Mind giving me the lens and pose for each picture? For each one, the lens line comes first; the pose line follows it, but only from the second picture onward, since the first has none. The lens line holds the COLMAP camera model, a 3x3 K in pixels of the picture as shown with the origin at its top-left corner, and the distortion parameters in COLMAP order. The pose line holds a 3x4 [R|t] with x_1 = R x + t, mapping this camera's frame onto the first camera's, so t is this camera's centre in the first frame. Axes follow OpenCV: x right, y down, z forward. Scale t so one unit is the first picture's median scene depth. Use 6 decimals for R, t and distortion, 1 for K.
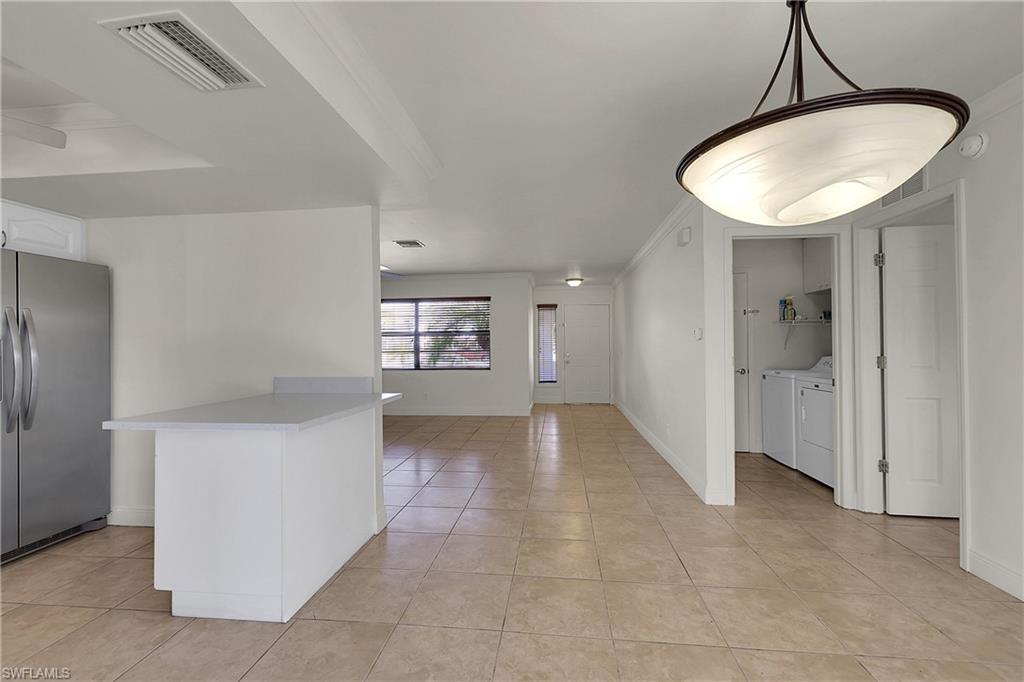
lens RADIAL K [[447.6, 0, 510.8], [0, 447.6, 342.1], [0, 0, 1]] dist [0.001947, 0.000620]
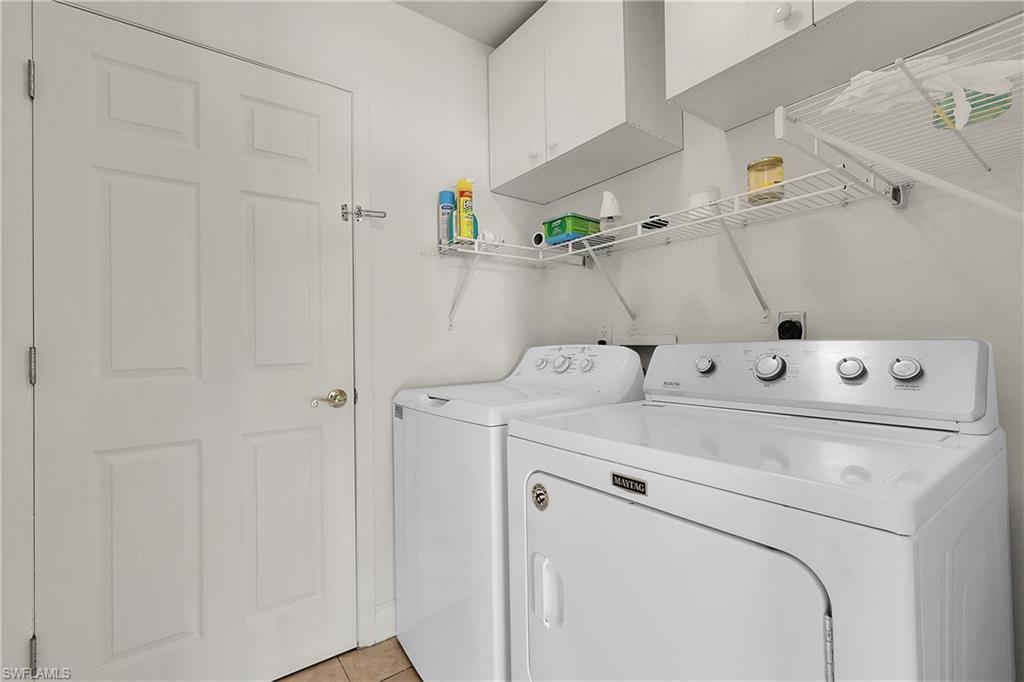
lens RADIAL K [[447.6, 0, 514.6], [0, 447.6, 339.5], [0, 0, 1]] dist [0.001947, 0.000620]
pose [[0.731985, 0.002026, 0.681317, 0.426539], [0.005273, 0.999949, -0.008639, 0.030139], [-0.681300, 0.009916, 0.731937, 0.742102]]
